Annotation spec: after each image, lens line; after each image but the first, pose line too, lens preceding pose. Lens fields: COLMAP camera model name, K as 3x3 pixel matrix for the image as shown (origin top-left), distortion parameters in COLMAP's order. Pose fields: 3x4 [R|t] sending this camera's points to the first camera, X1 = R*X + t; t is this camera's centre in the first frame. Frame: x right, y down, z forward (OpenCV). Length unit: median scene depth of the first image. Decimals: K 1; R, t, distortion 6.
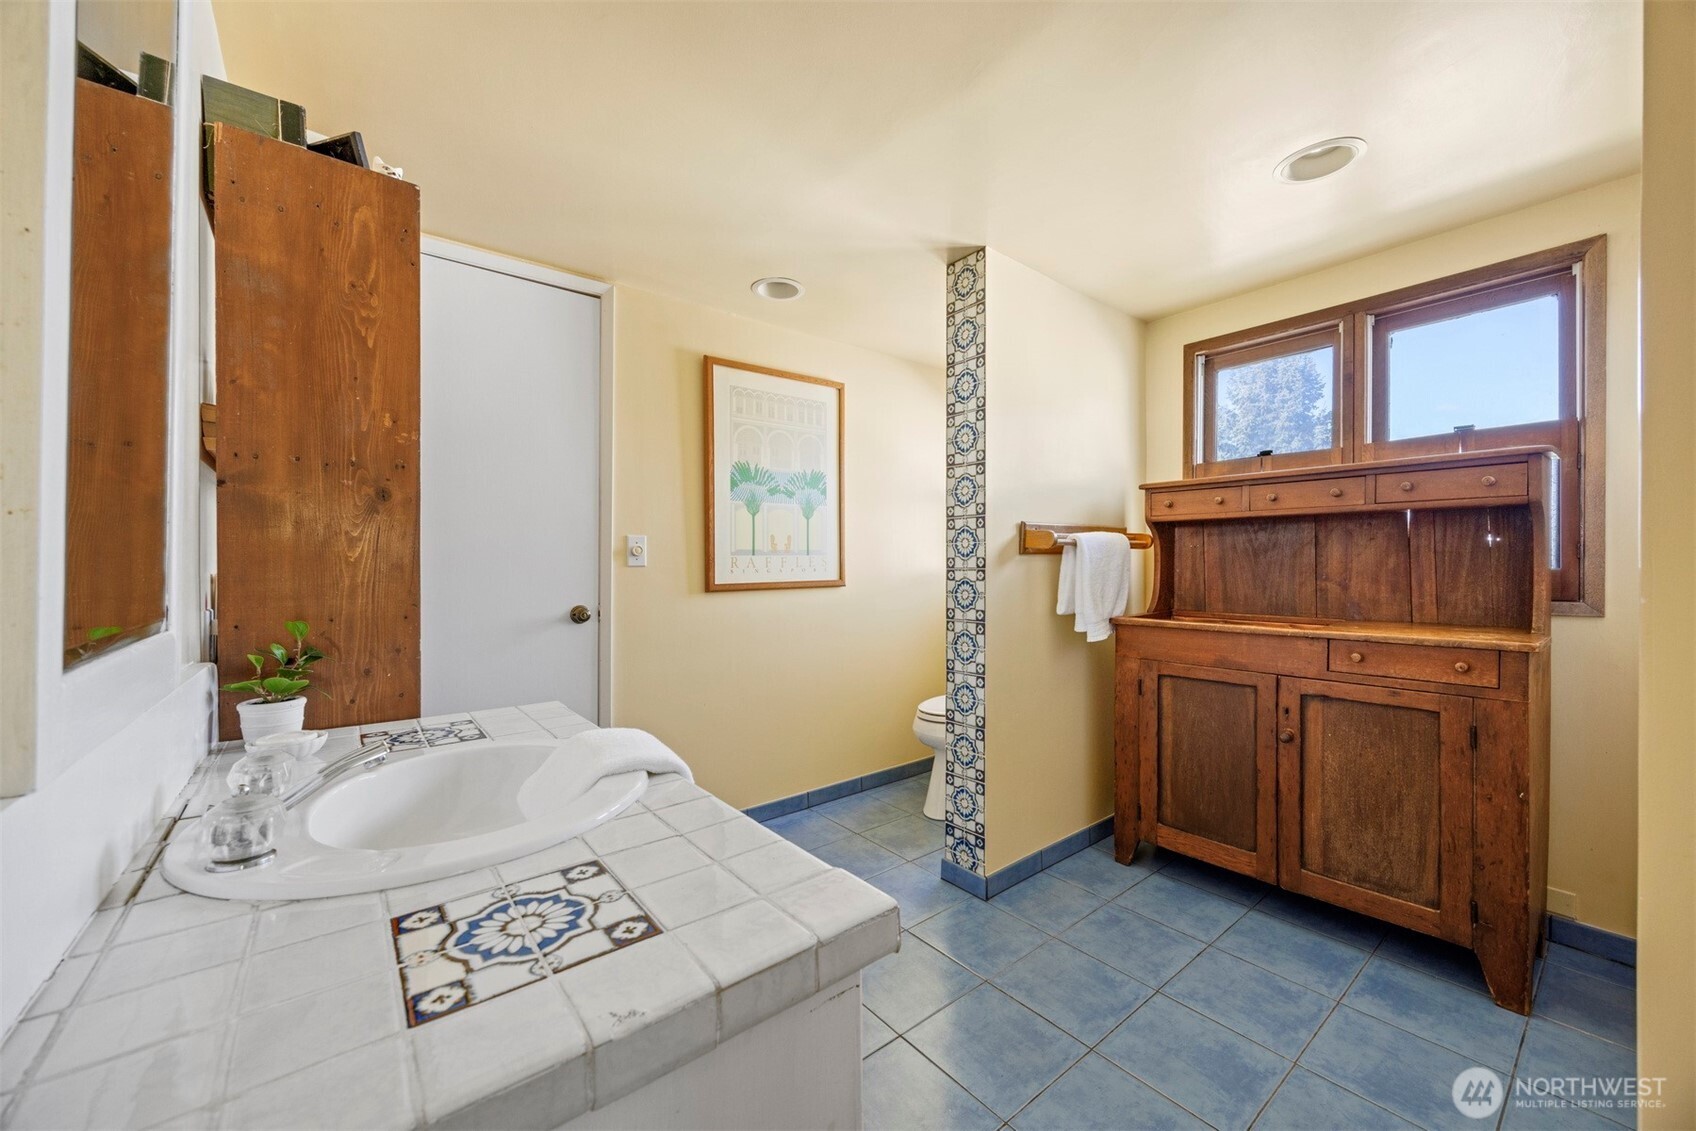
lens RADIAL K [[641.4, 0, 850.2], [0, 641.4, 573.5], [0, 0, 1]] dist [-0.004060, -0.000056]
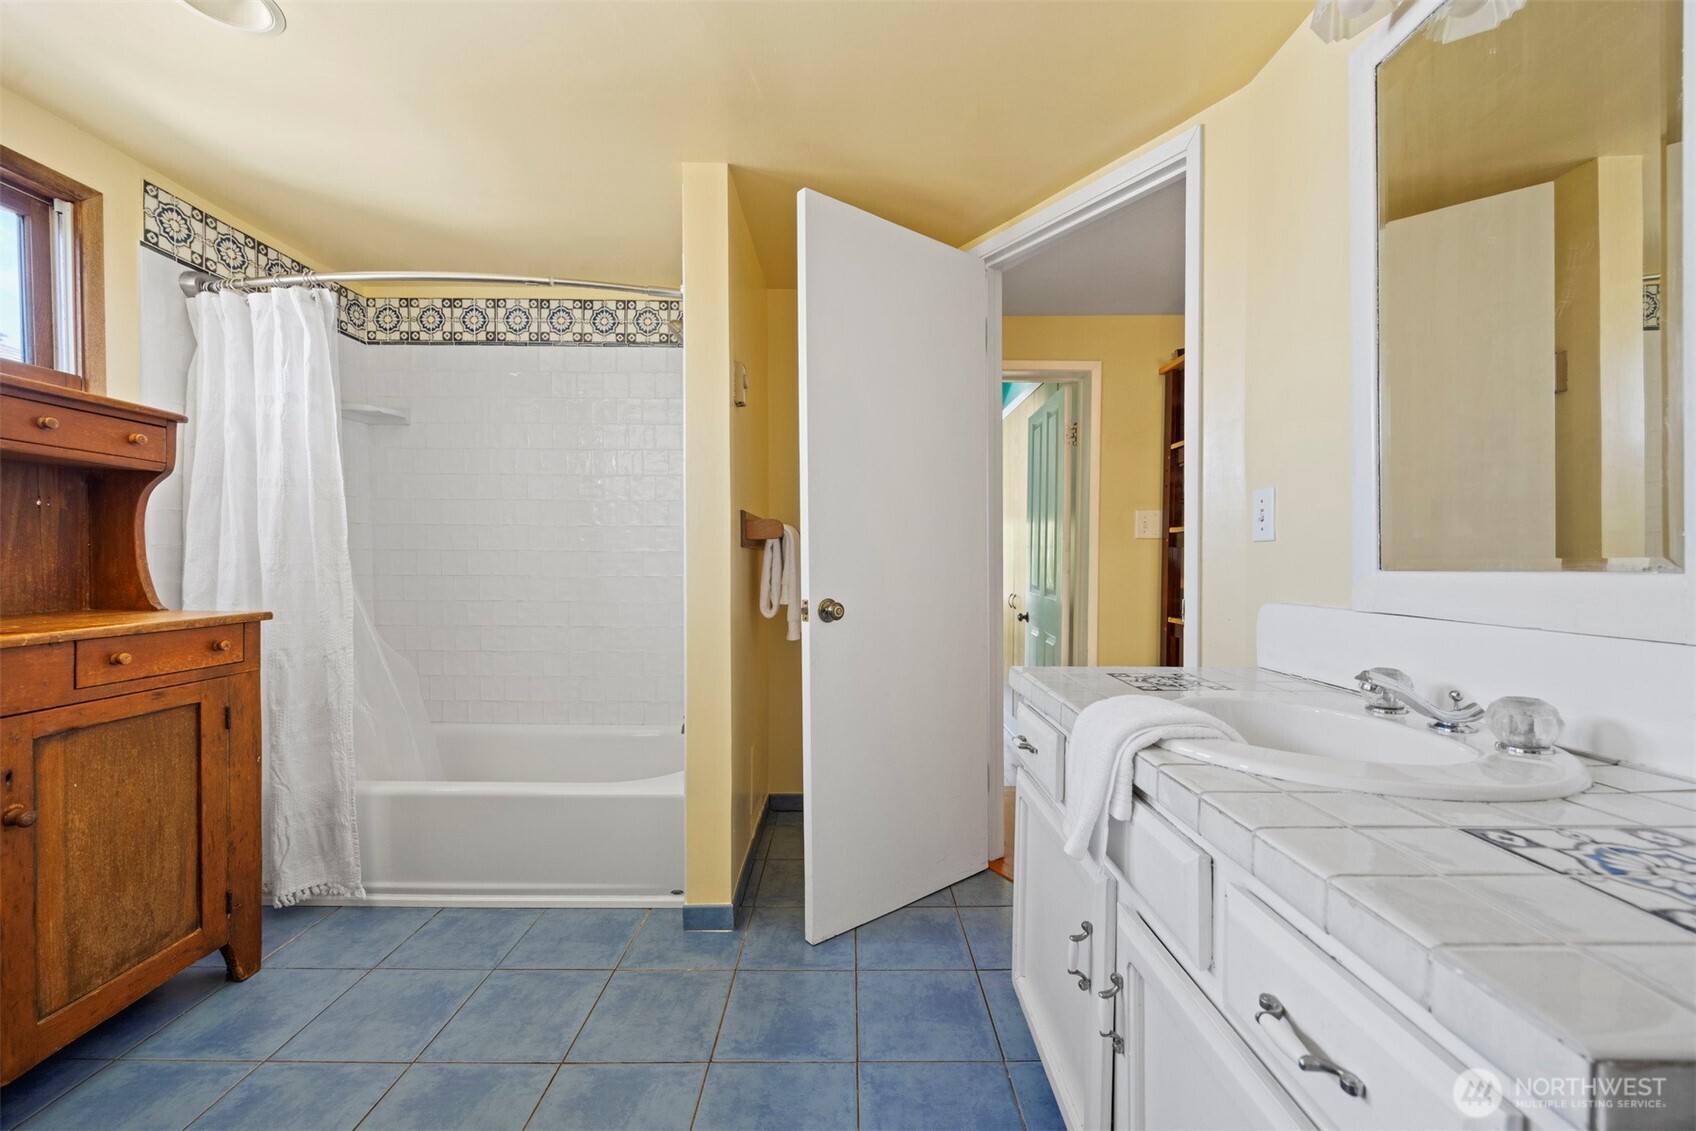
lens RADIAL K [[641.4, 0, 850.2], [0, 641.4, 573.5], [0, 0, 1]] dist [-0.004060, -0.000056]
pose [[-0.786286, -0.008610, 0.617803, -0.293221], [0.007845, 0.999683, 0.023917, 0.022684], [-0.617813, 0.023652, -0.785969, 1.022496]]
